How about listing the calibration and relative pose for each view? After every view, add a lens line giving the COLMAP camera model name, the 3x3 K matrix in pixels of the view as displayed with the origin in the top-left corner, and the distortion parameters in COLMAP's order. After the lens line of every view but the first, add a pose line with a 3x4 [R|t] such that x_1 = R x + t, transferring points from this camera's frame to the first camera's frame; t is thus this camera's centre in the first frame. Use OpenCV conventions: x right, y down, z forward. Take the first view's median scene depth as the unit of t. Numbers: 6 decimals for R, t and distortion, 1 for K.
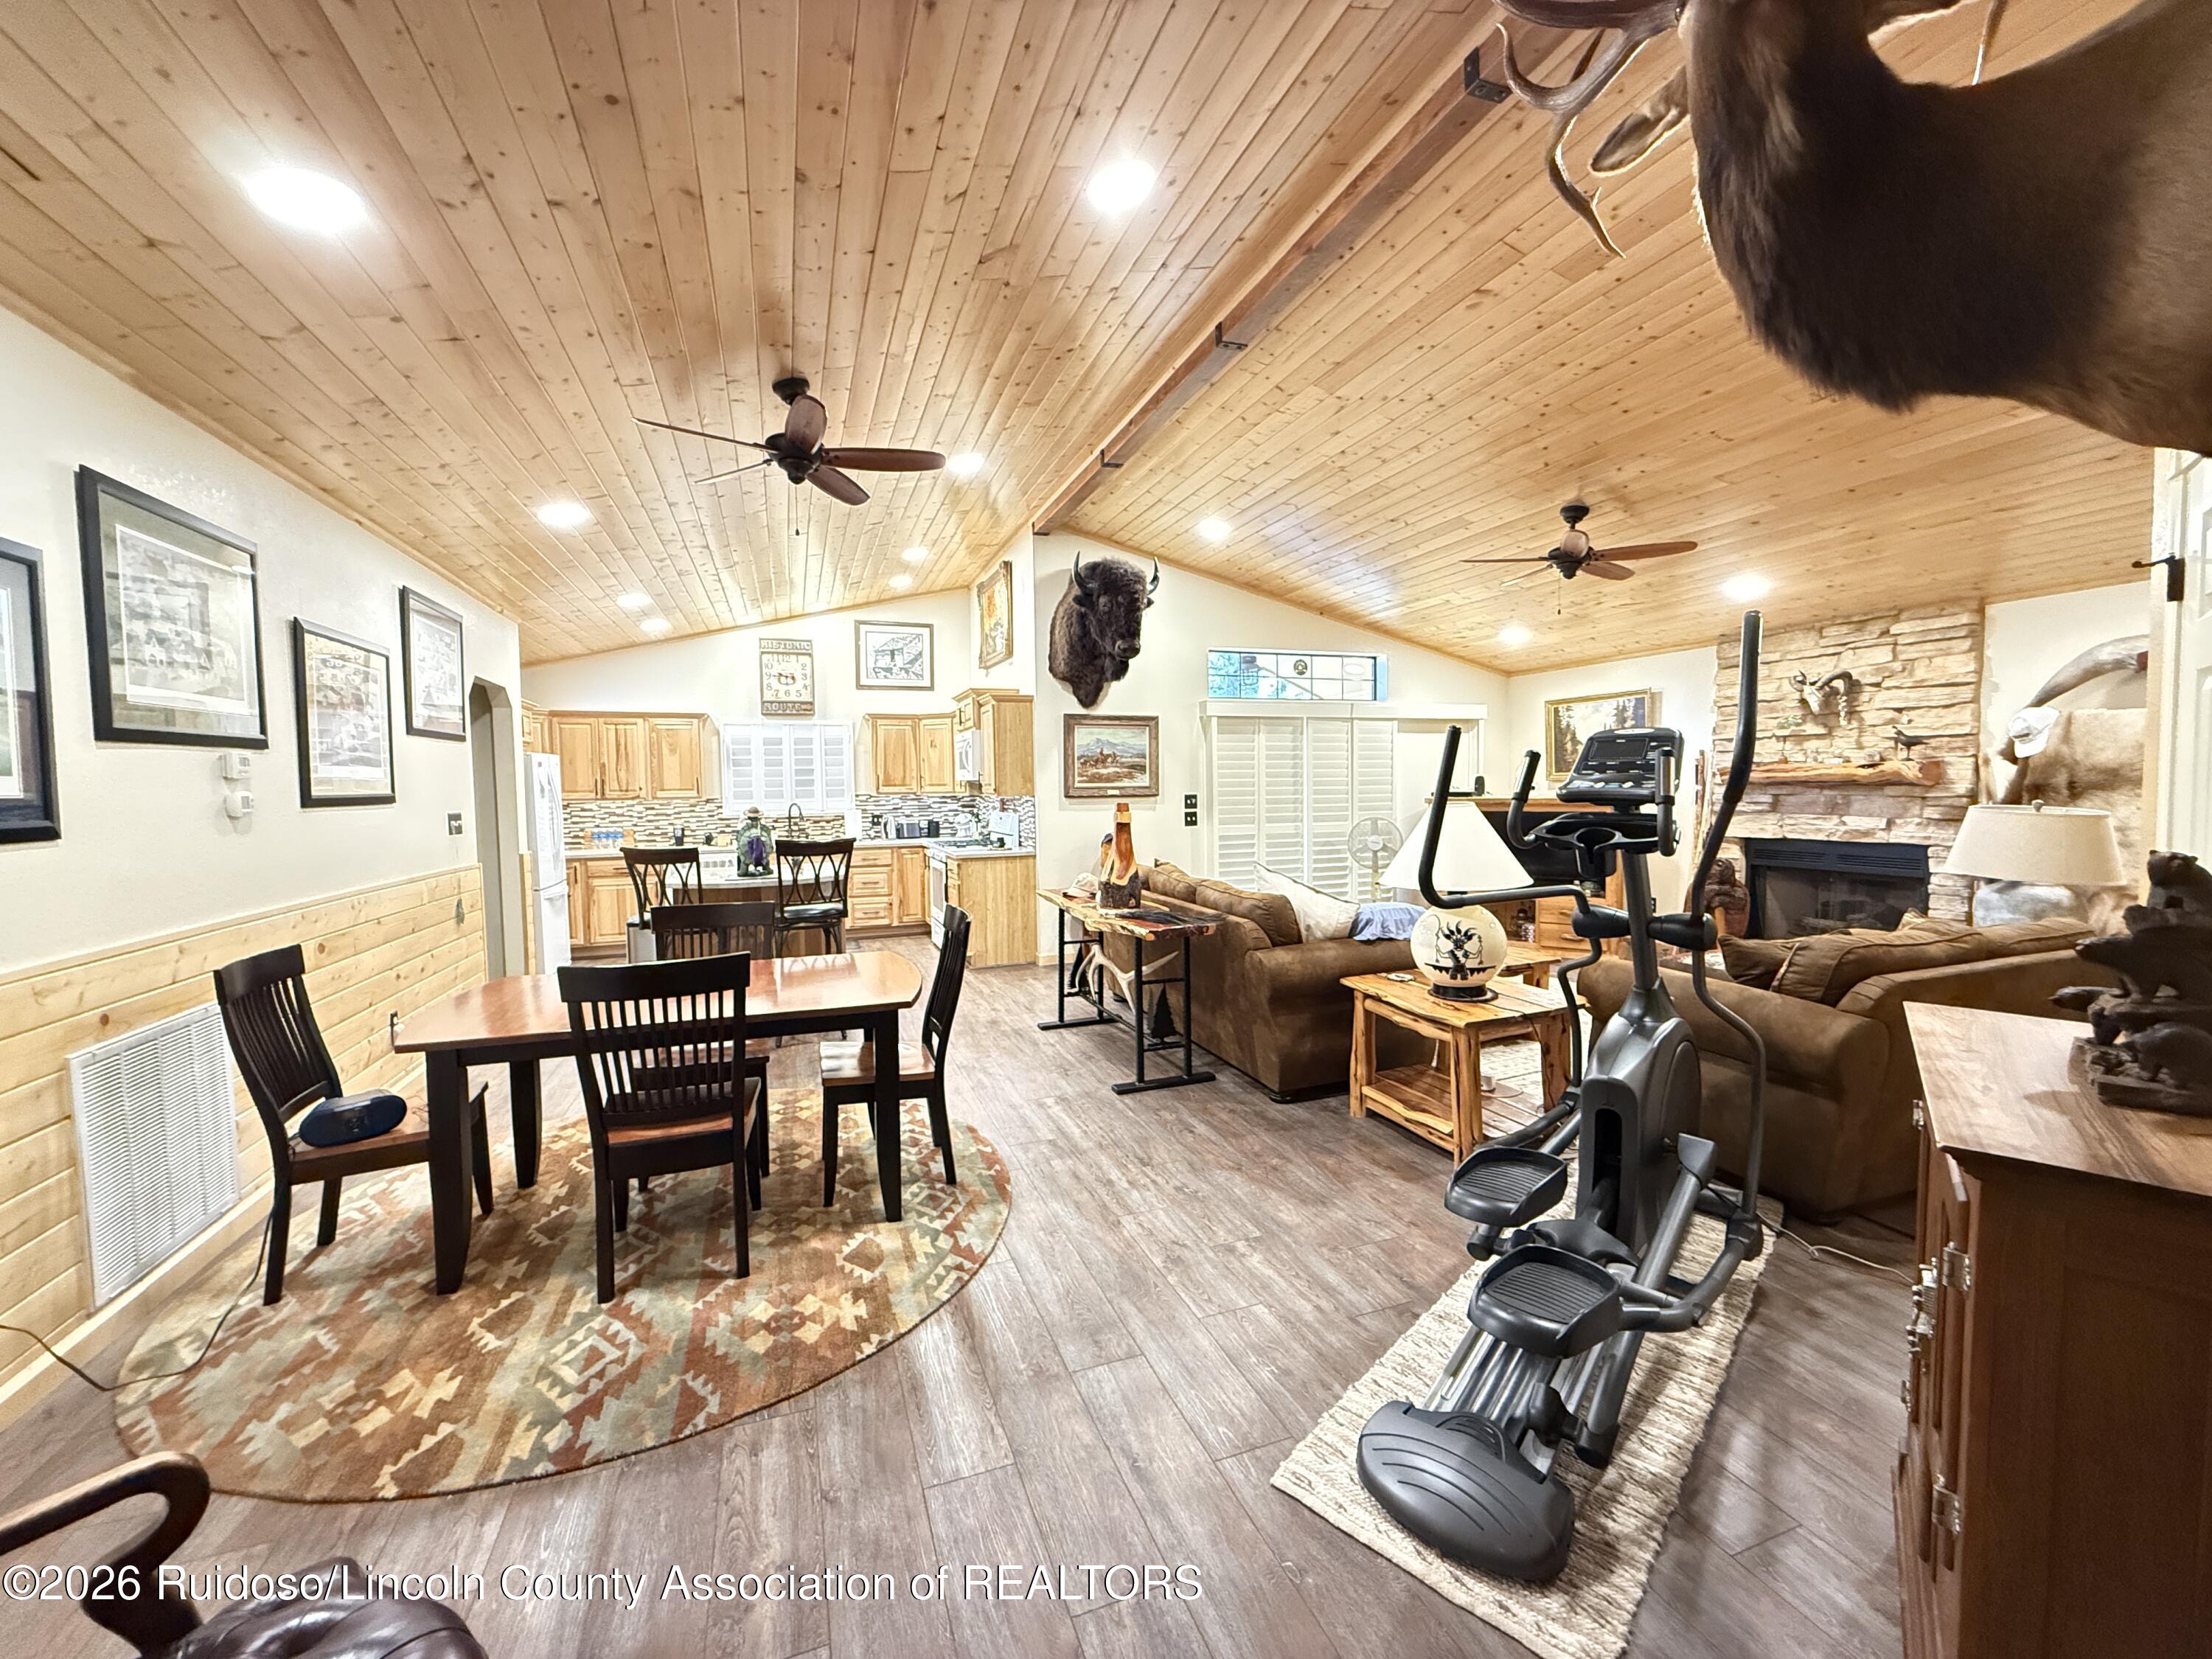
lens RADIAL K [[868.4, 0, 1106.0], [0, 868.4, 829.5], [0, 0, 1]] dist [0.001239, -0.000009]
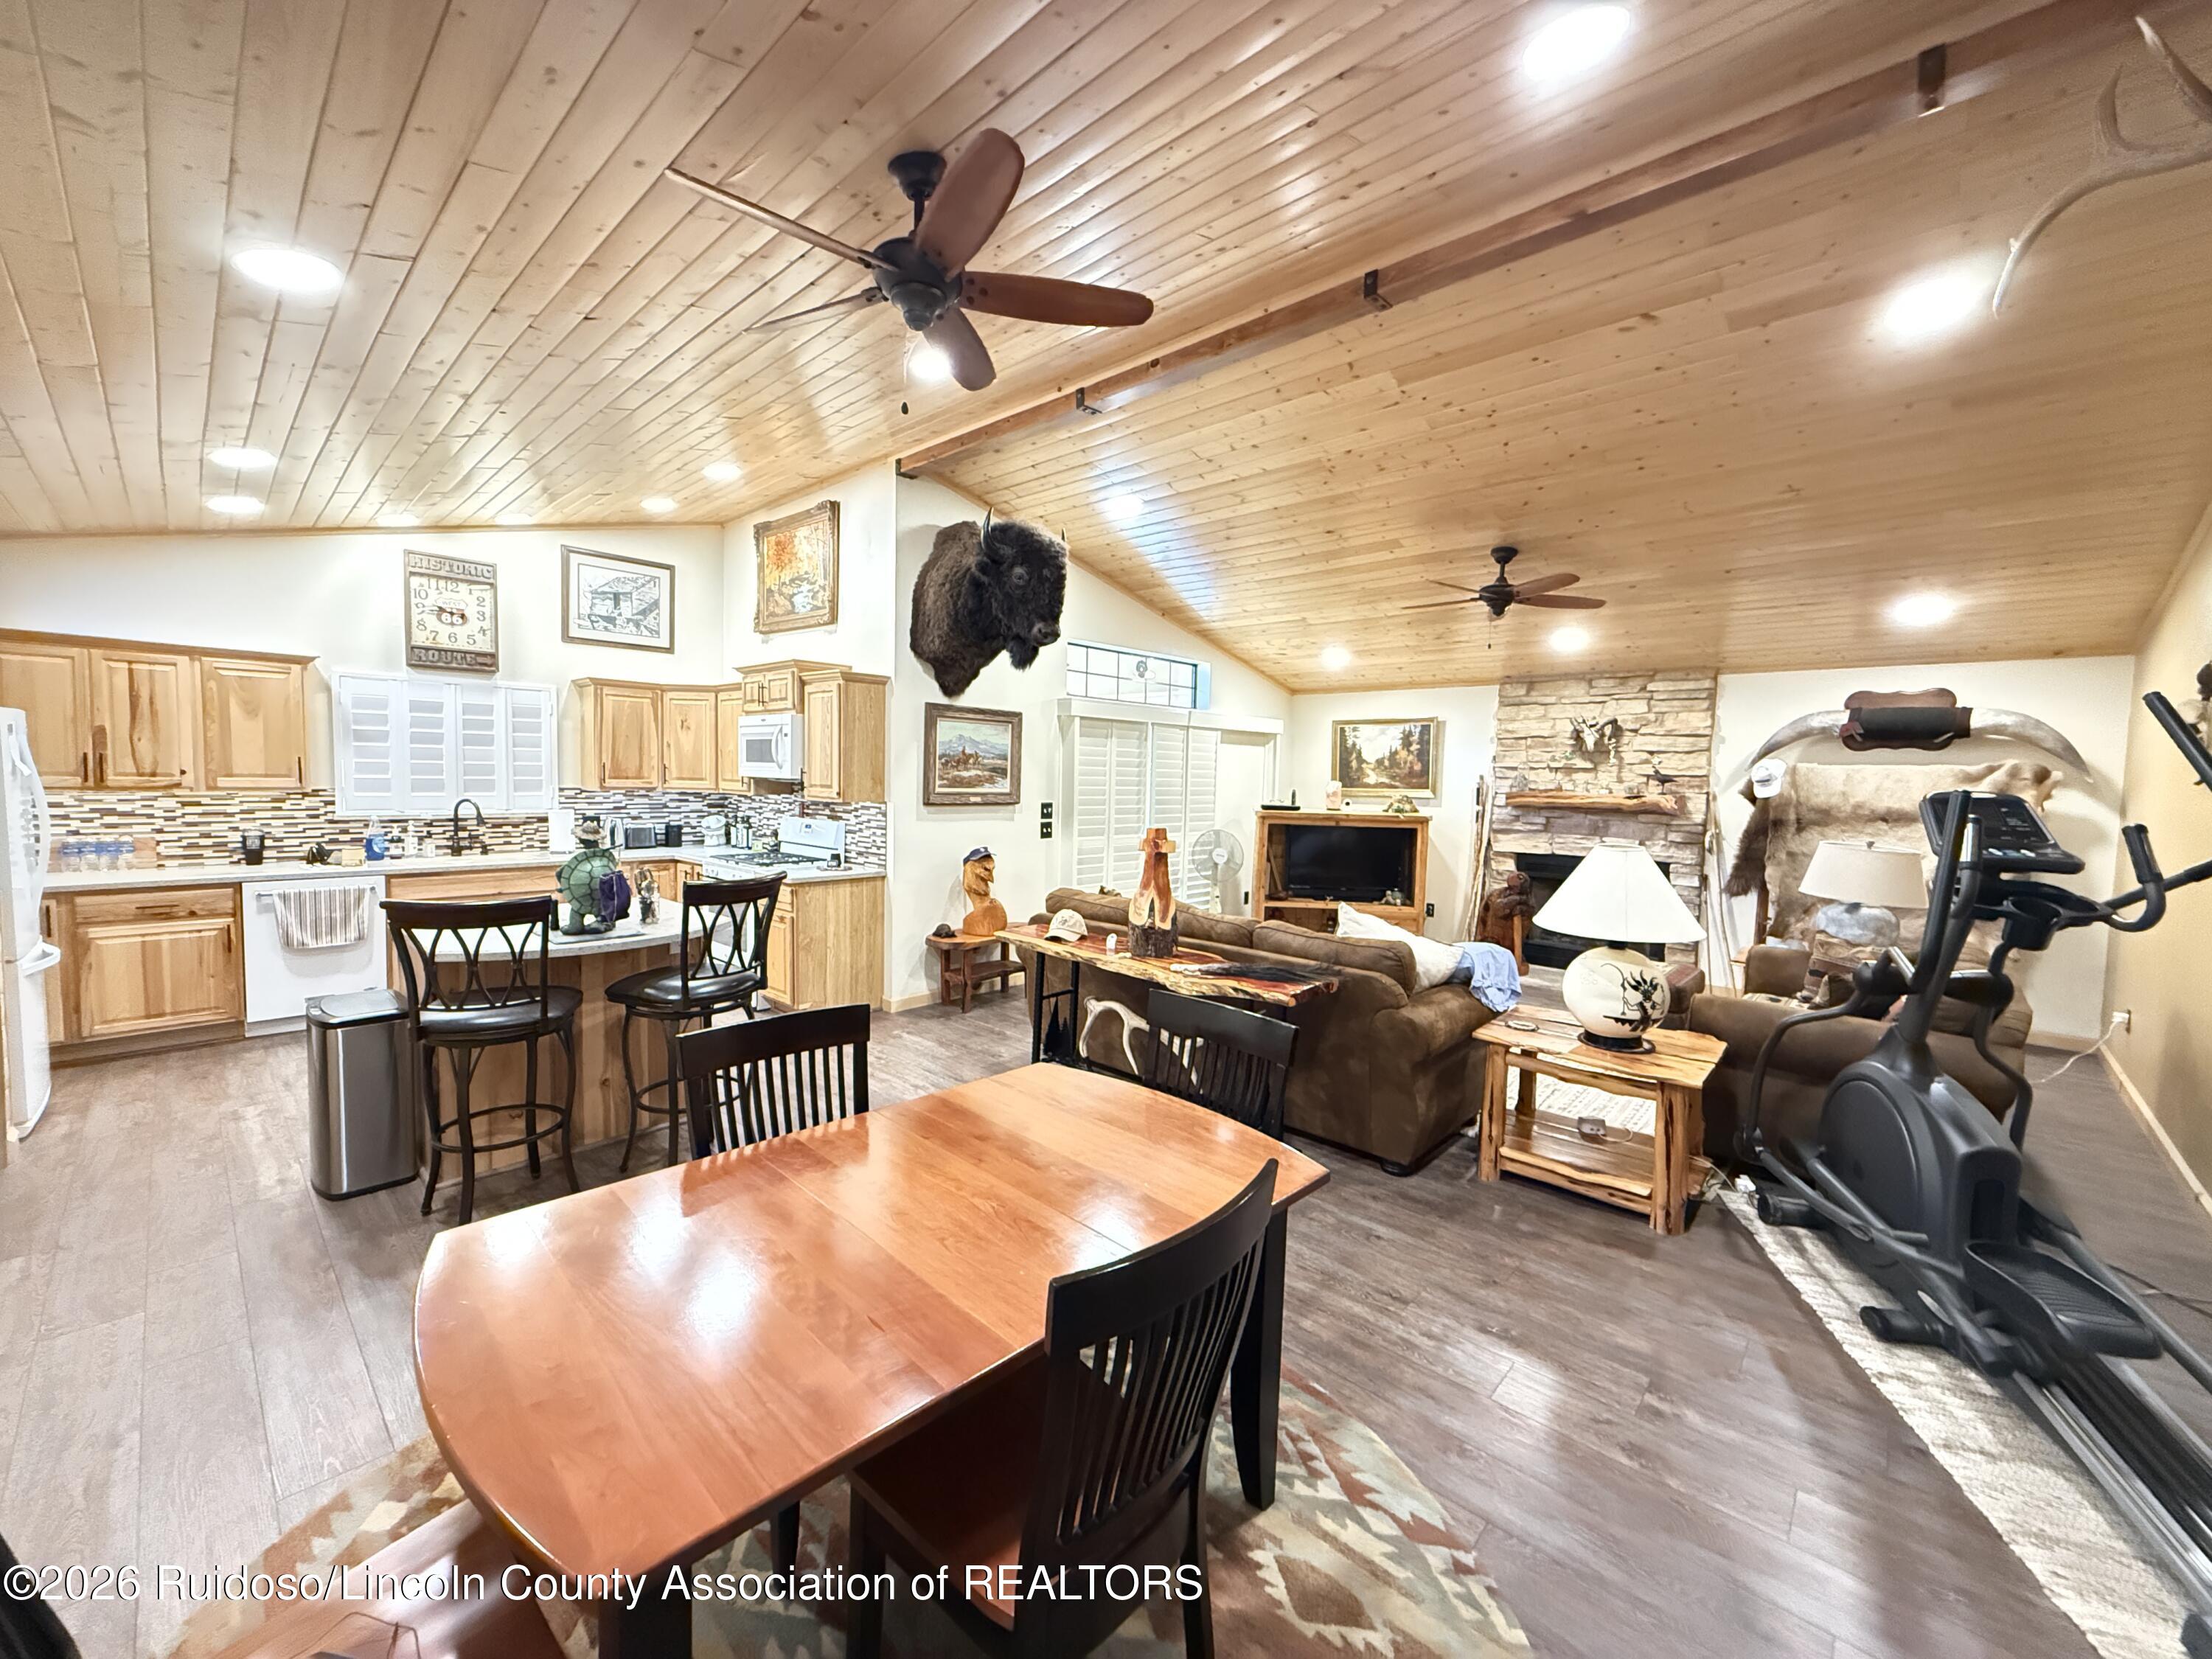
lens RADIAL K [[868.4, 0, 1106.0], [0, 868.4, 829.5], [0, 0, 1]] dist [0.001239, -0.000009]
pose [[0.894501, 0.007460, 0.447003, -0.264643], [-0.013514, 0.999855, 0.010357, -0.024975], [-0.446861, -0.015305, 0.894473, 0.196066]]
